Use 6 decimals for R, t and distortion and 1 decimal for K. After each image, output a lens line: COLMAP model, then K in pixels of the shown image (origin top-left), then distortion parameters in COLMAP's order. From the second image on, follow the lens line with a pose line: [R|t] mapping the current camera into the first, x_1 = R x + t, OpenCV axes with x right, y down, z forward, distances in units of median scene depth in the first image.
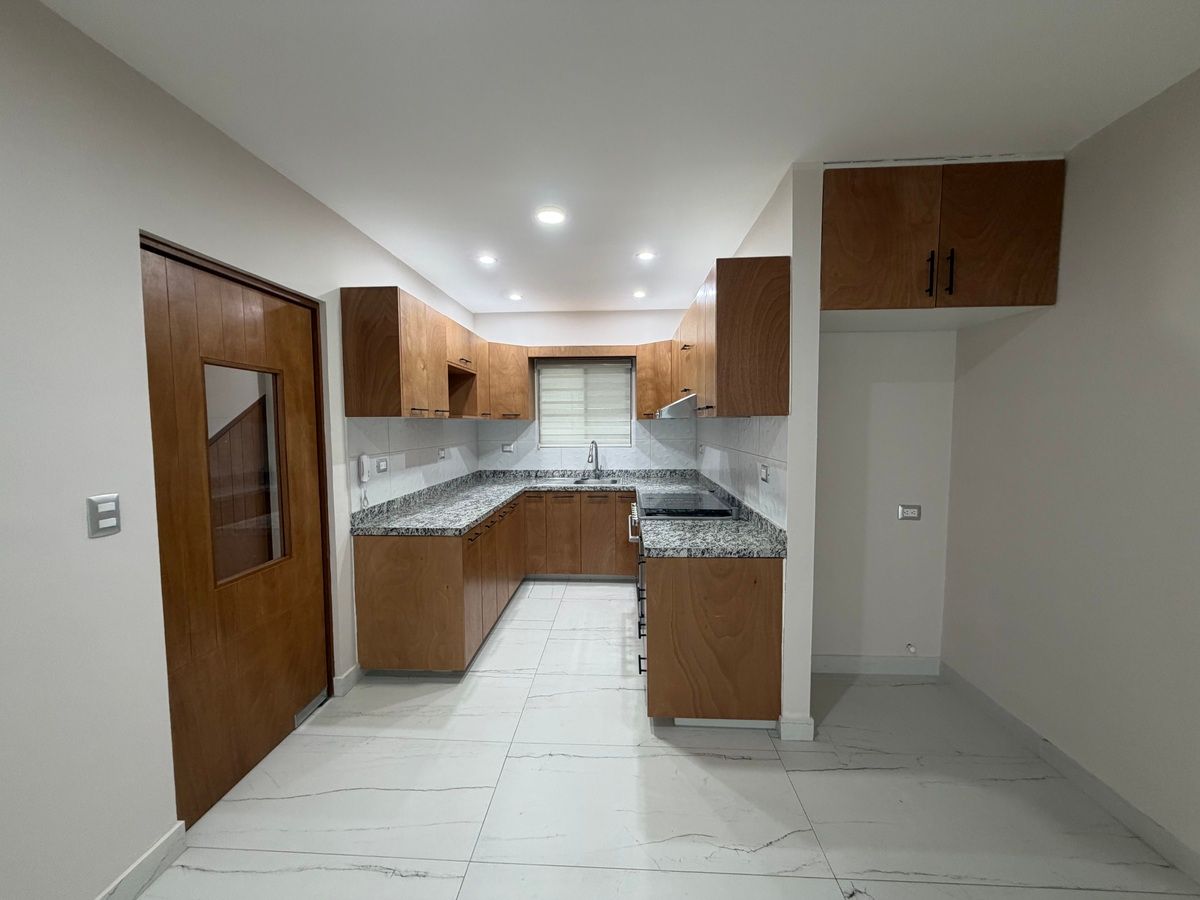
lens RADIAL K [[473.1, 0, 600.0], [0, 473.1, 450.0], [0, 0, 1]] dist [-0.001810, -0.000079]
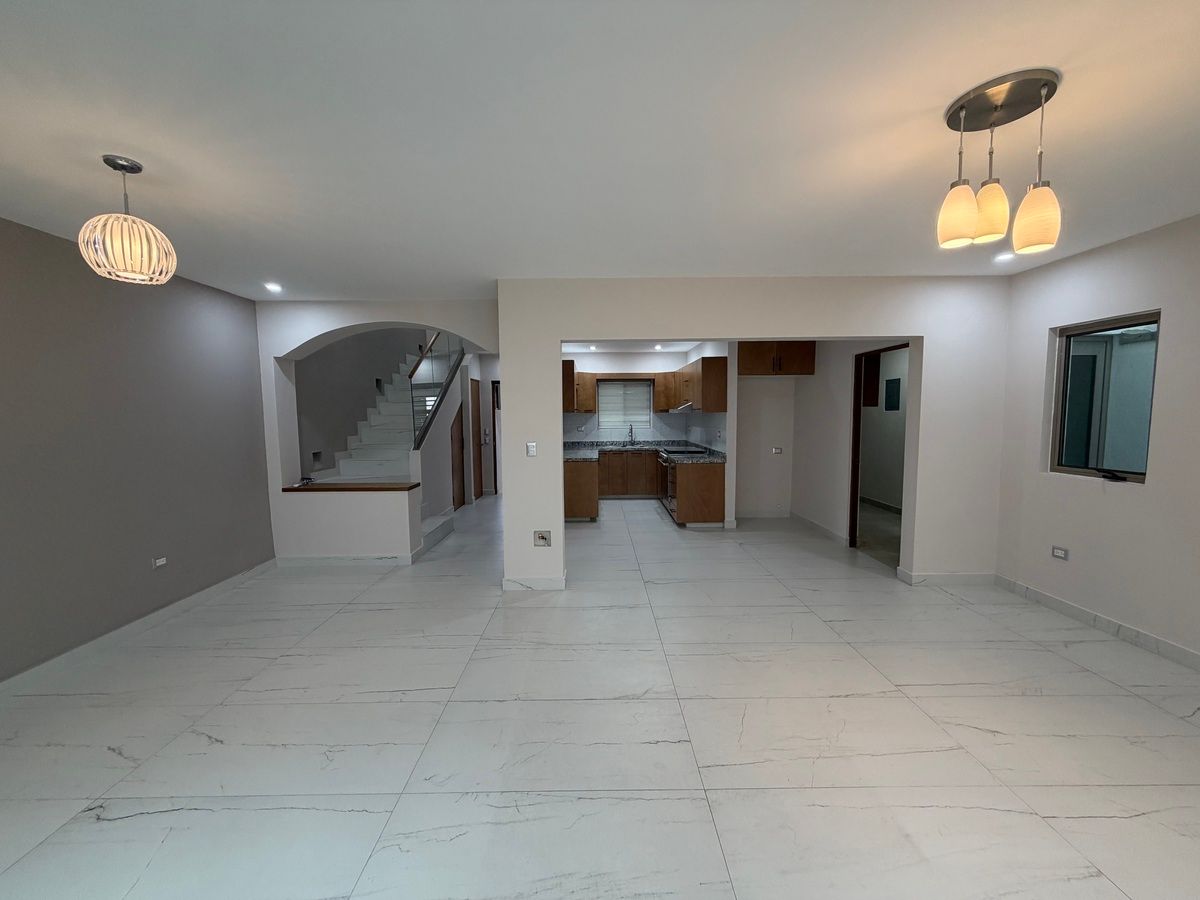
lens RADIAL K [[488.7, 0, 600.0], [0, 488.7, 450.0], [0, 0, 1]] dist [-0.000697, -0.000172]
pose [[0.997539, -0.007135, 0.069744, -0.283697], [0.005980, 0.999842, 0.016760, 0.050373], [-0.069853, -0.016302, 0.997424, -0.938994]]
